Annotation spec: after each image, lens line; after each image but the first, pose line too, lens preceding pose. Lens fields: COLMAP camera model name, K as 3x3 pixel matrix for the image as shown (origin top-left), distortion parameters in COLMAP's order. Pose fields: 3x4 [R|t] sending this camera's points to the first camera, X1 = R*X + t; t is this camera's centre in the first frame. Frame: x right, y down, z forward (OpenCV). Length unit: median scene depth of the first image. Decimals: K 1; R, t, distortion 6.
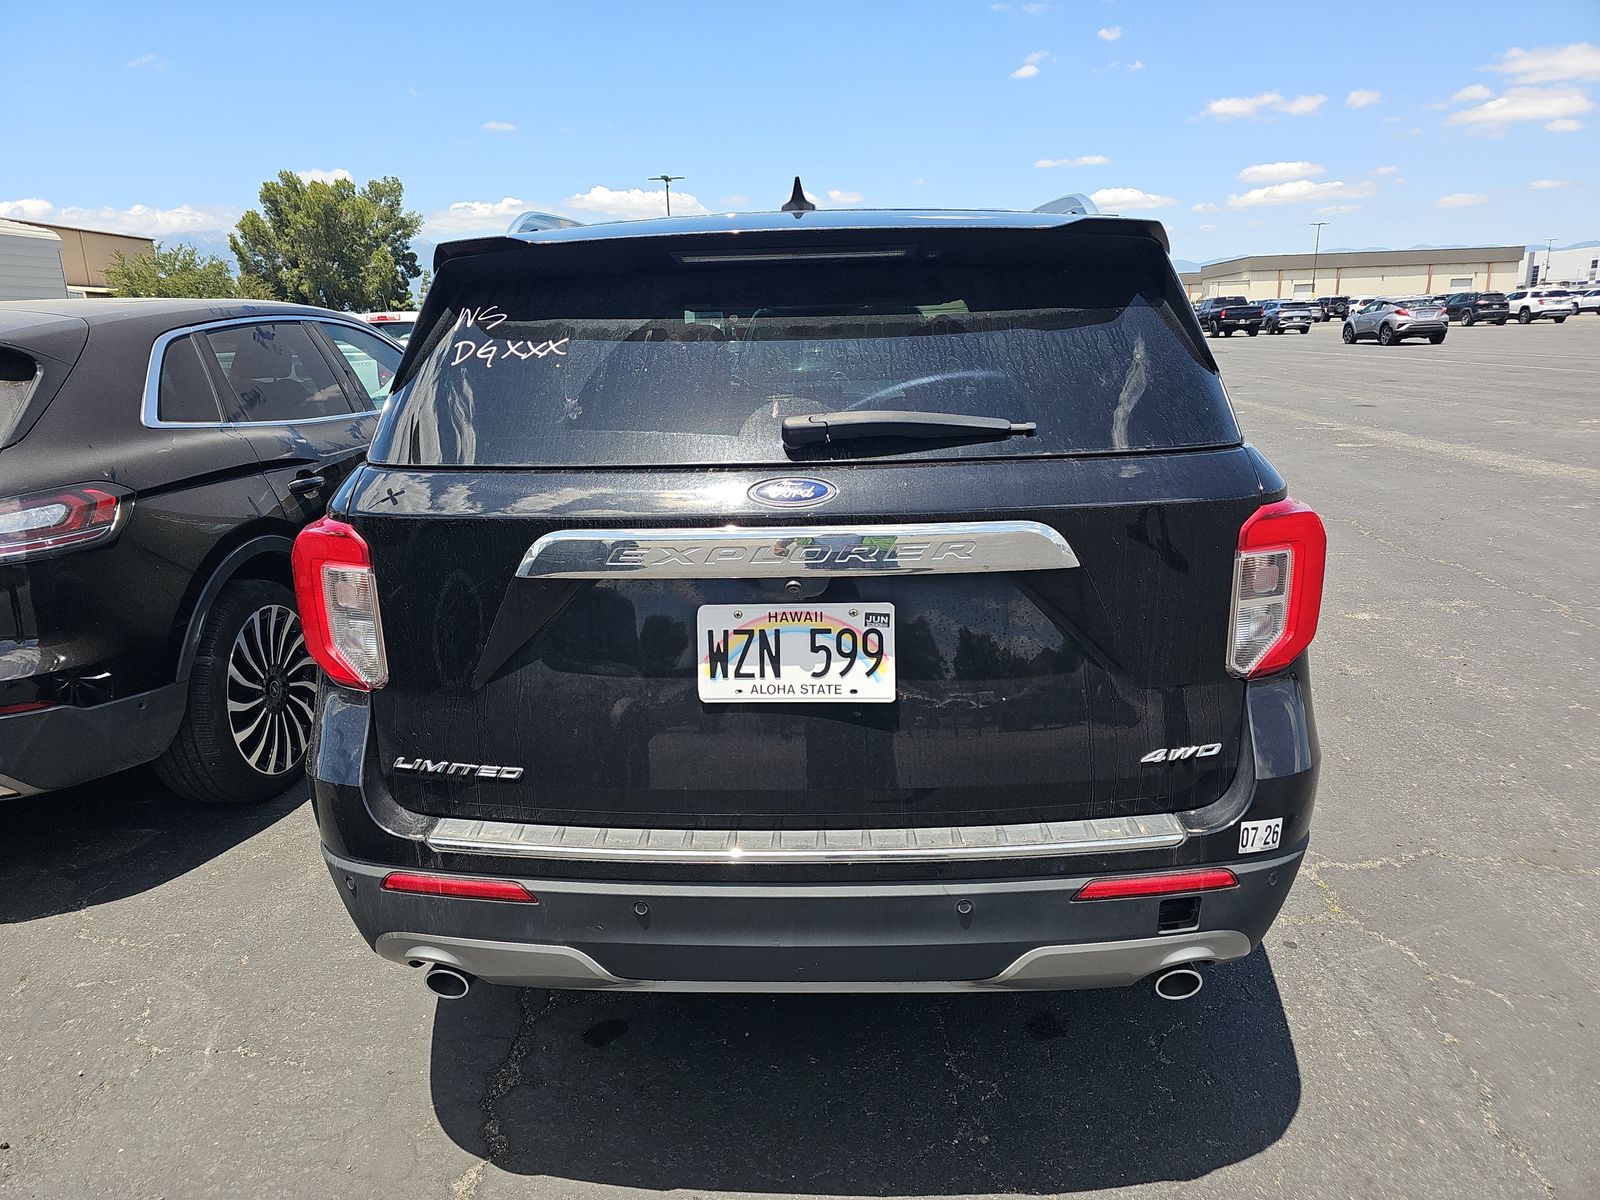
lens RADIAL K [[1093.9, 0, 800.0], [0, 1093.9, 600.0], [0, 0, 1]] dist [0.046698, -0.056075]
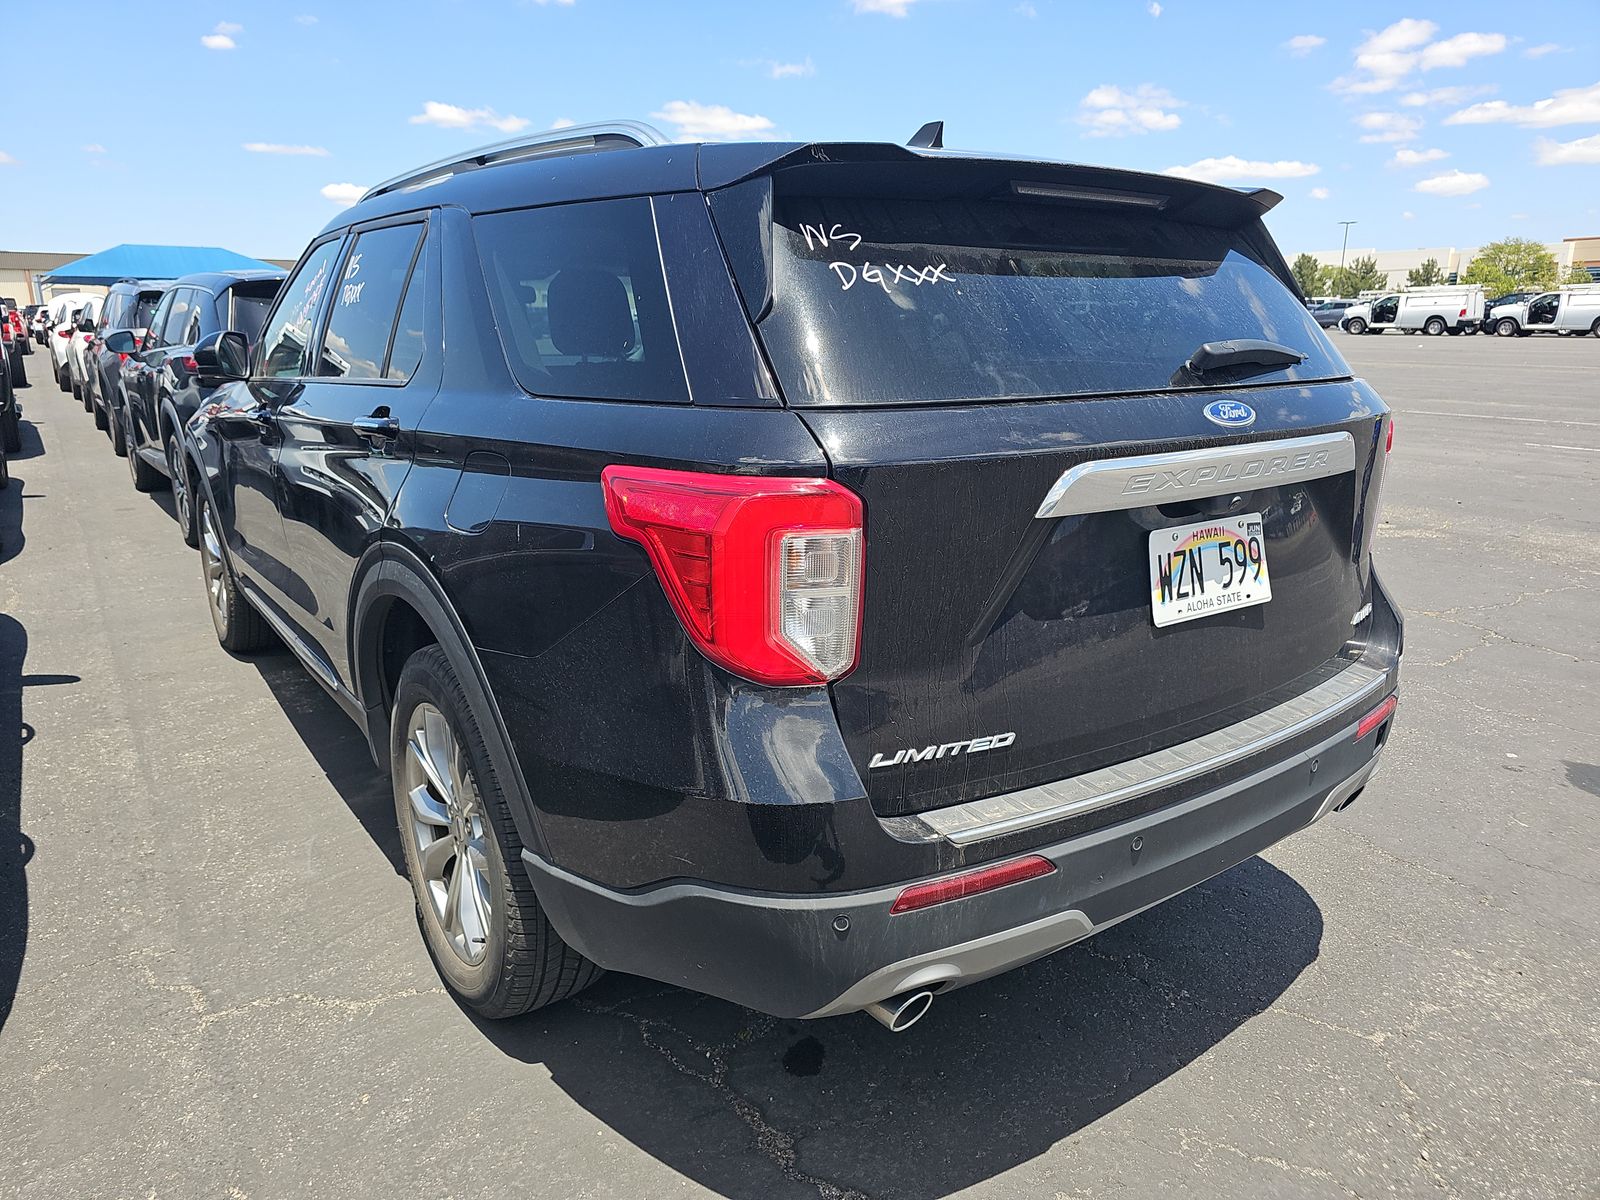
lens RADIAL K [[1093.9, 0, 800.0], [0, 1093.9, 600.0], [0, 0, 1]] dist [0.046698, -0.056075]
pose [[0.793387, -0.131102, 0.594432, -0.953337], [0.133137, 0.990261, 0.040705, -0.016916], [-0.593980, 0.046846, 0.803115, 0.381742]]
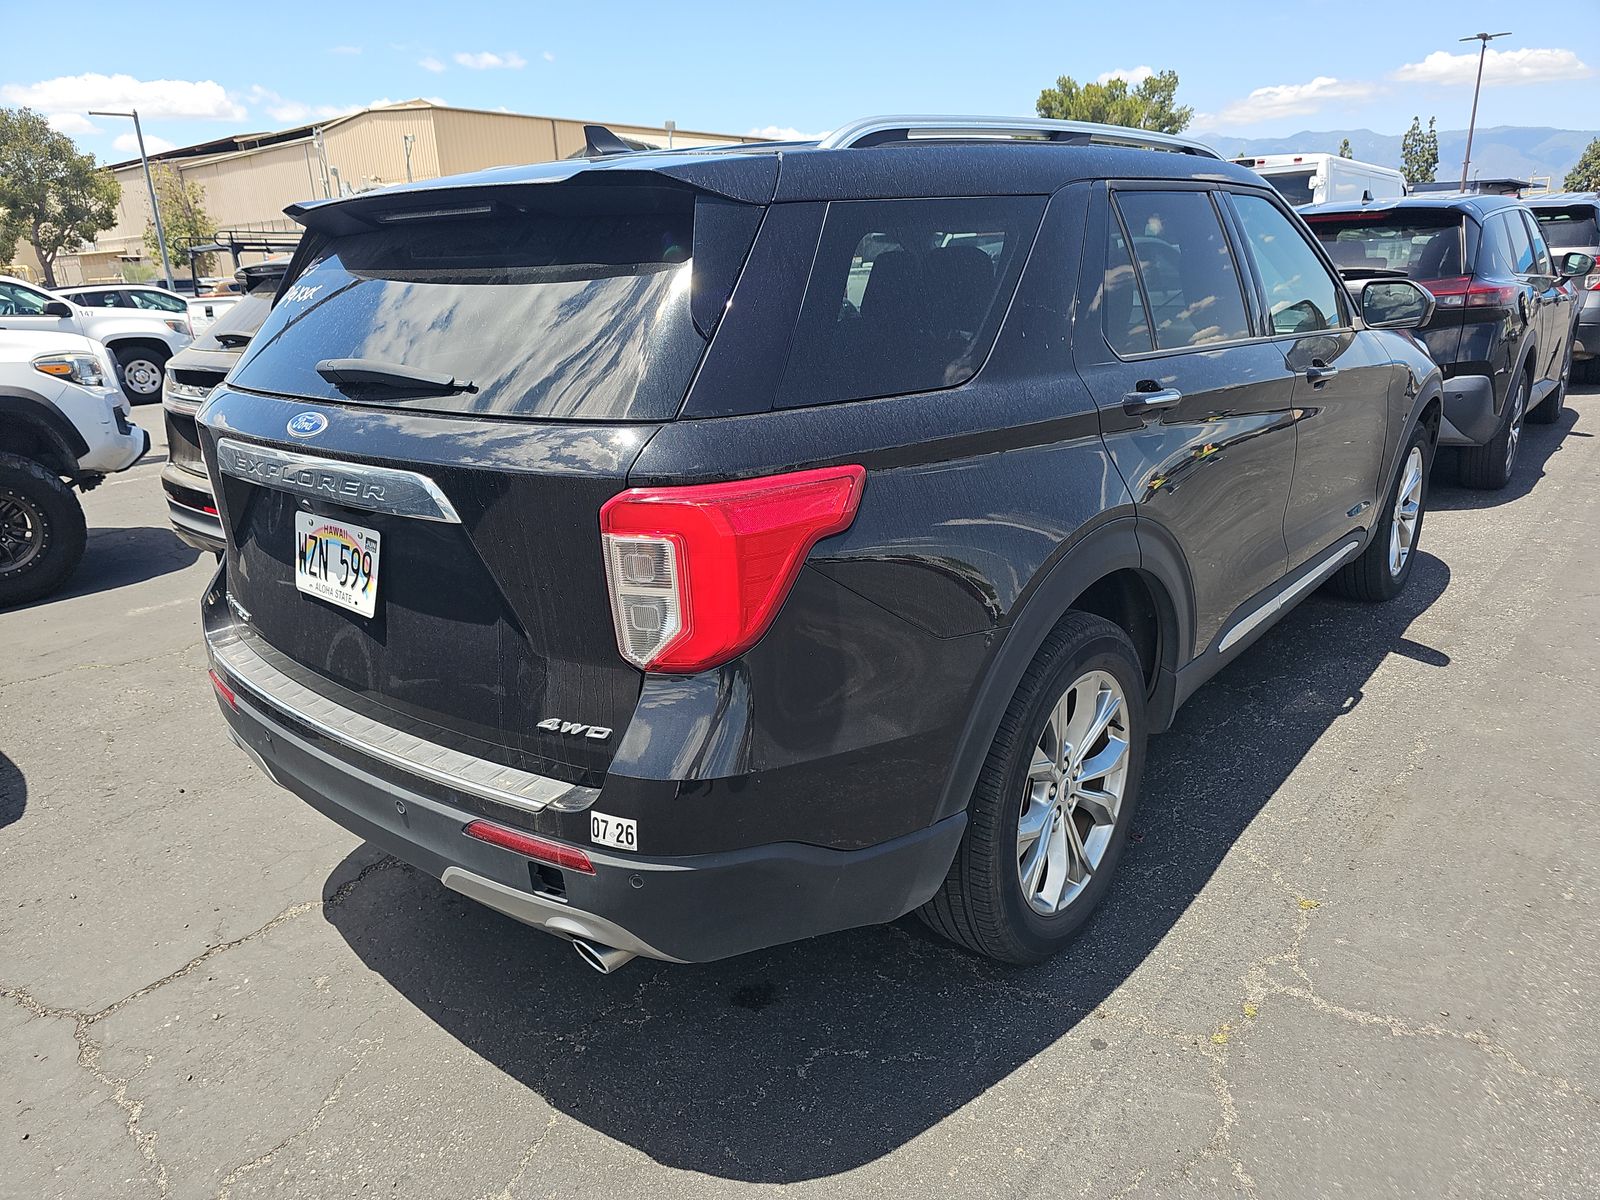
lens RADIAL K [[1093.2, 0, 802.7], [0, 1093.2, 615.4], [0, 0, 1]] dist [0.048675, -0.041334]
pose [[0.779897, 0.191781, -0.595803, 1.112101], [-0.133818, 0.980982, 0.140598, -0.130569], [0.611436, -0.029923, 0.790728, 0.362376]]
